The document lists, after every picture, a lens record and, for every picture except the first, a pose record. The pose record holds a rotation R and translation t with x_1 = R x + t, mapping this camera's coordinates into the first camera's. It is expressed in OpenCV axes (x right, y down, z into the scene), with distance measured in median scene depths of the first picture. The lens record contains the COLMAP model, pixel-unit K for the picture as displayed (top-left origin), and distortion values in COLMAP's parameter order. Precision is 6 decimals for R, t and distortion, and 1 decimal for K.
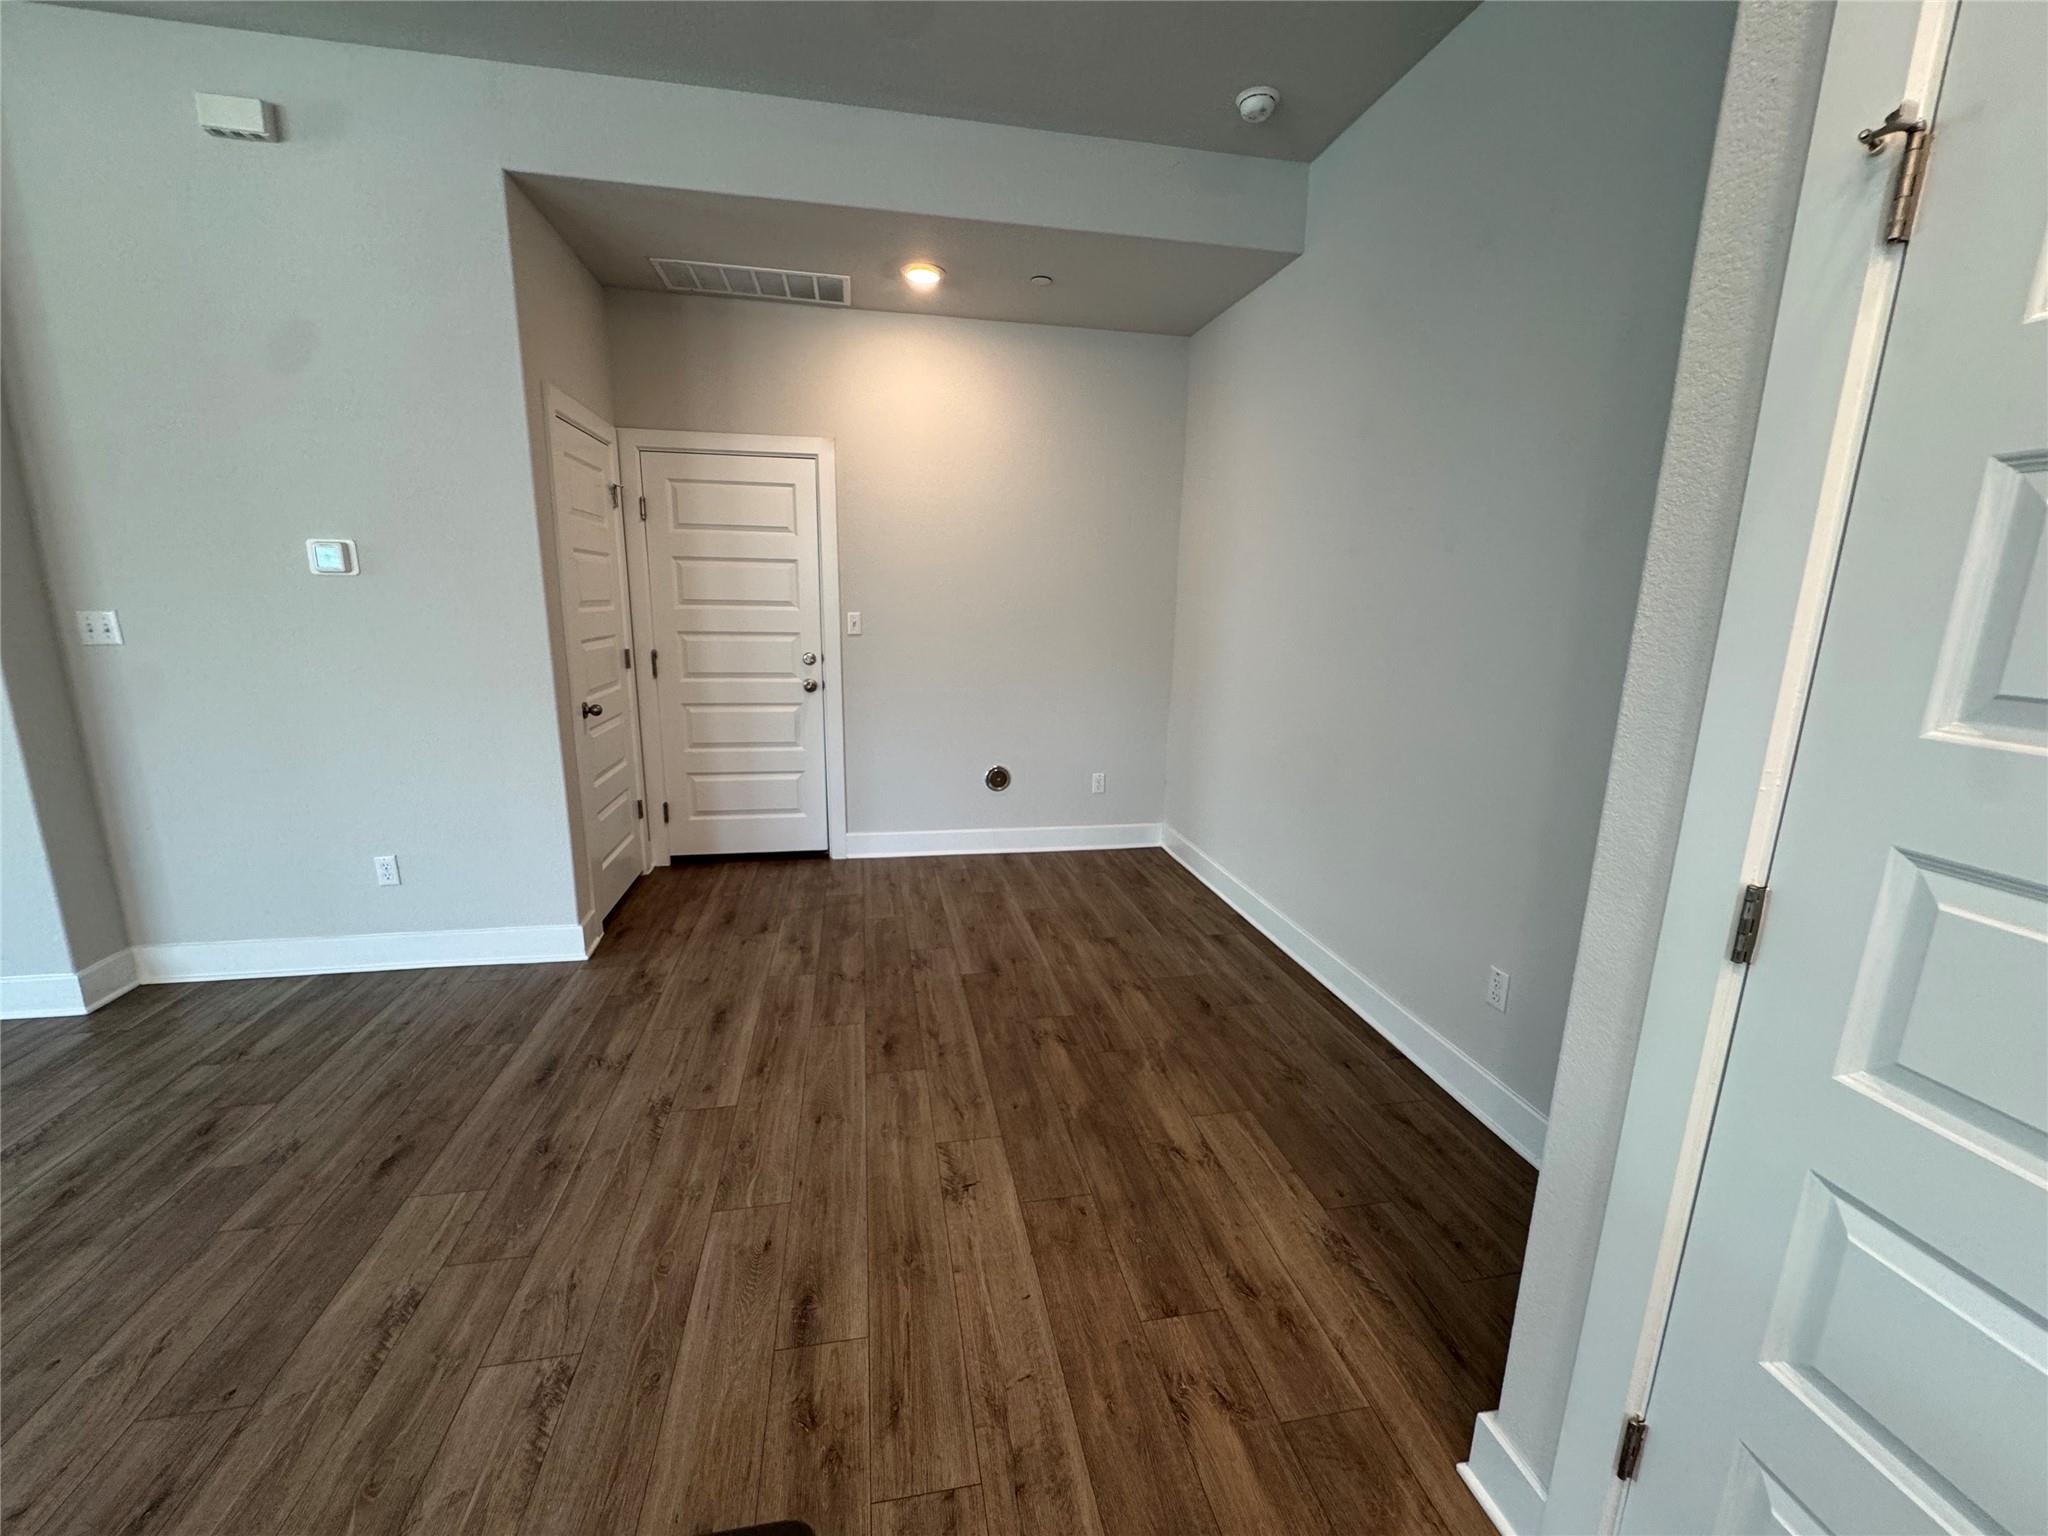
lens RADIAL K [[827.0, 0, 1024.7], [0, 827.0, 766.7], [0, 0, 1]] dist [-0.007030, 0.002183]
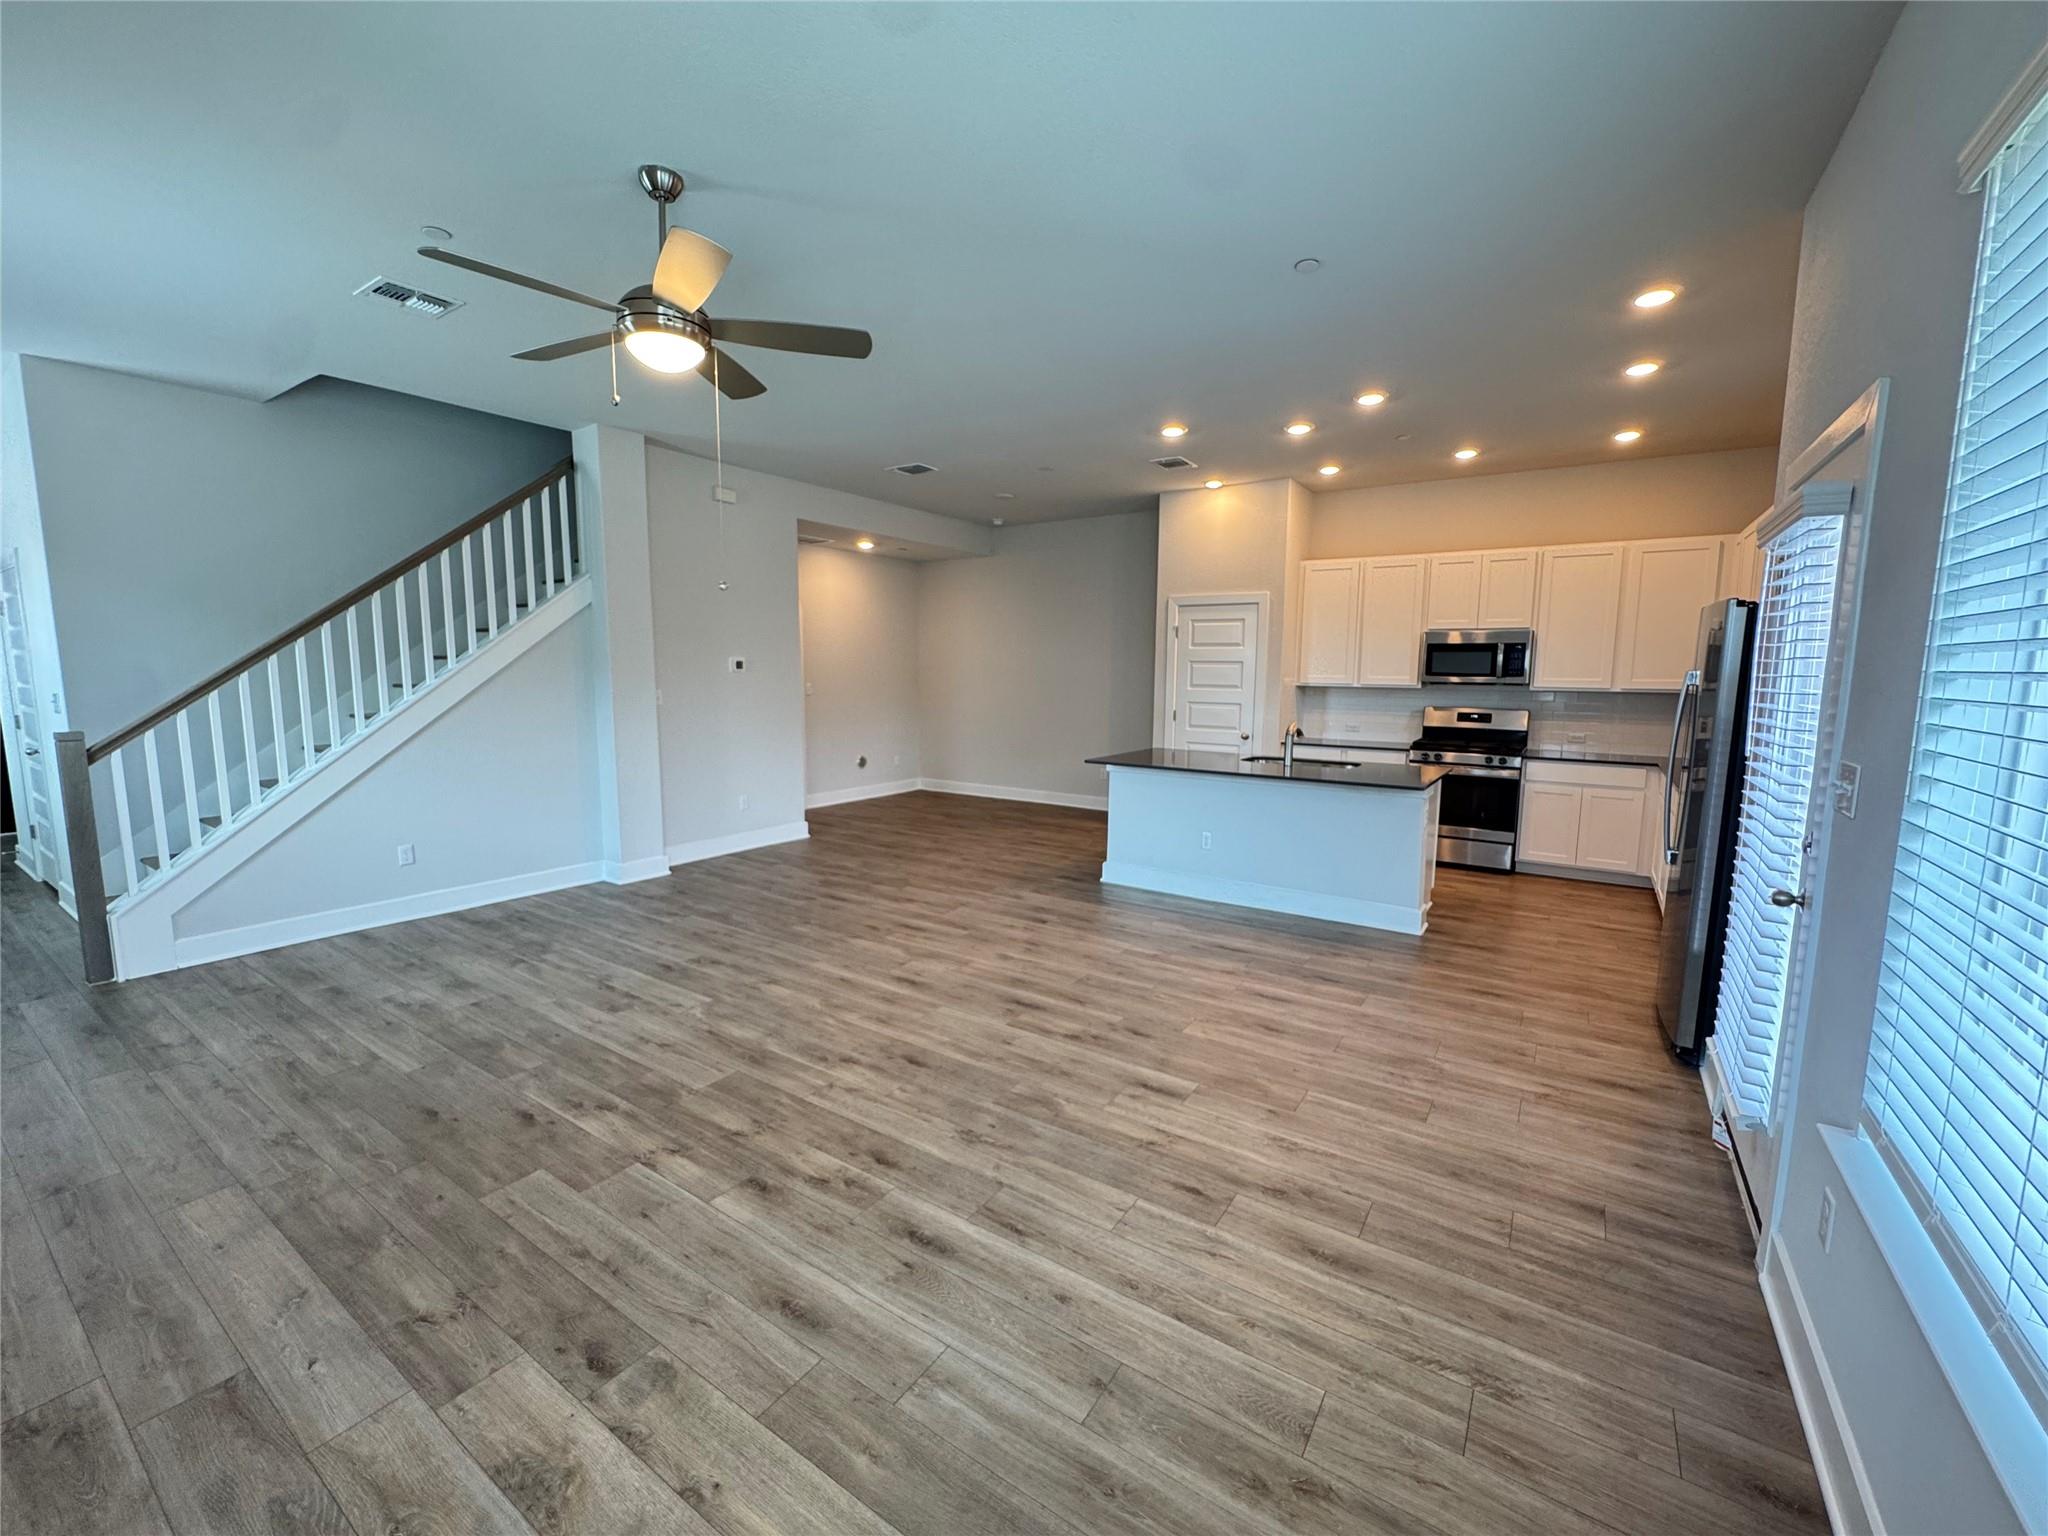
lens RADIAL K [[827.0, 0, 1021.7], [0, 827.0, 768.6], [0, 0, 1]] dist [-0.007030, 0.002183]
pose [[0.710819, -0.103486, 0.695721, -2.137802], [0.154903, 0.987865, -0.011323, 0.207347], [-0.686106, 0.115818, 0.718223, -1.353386]]
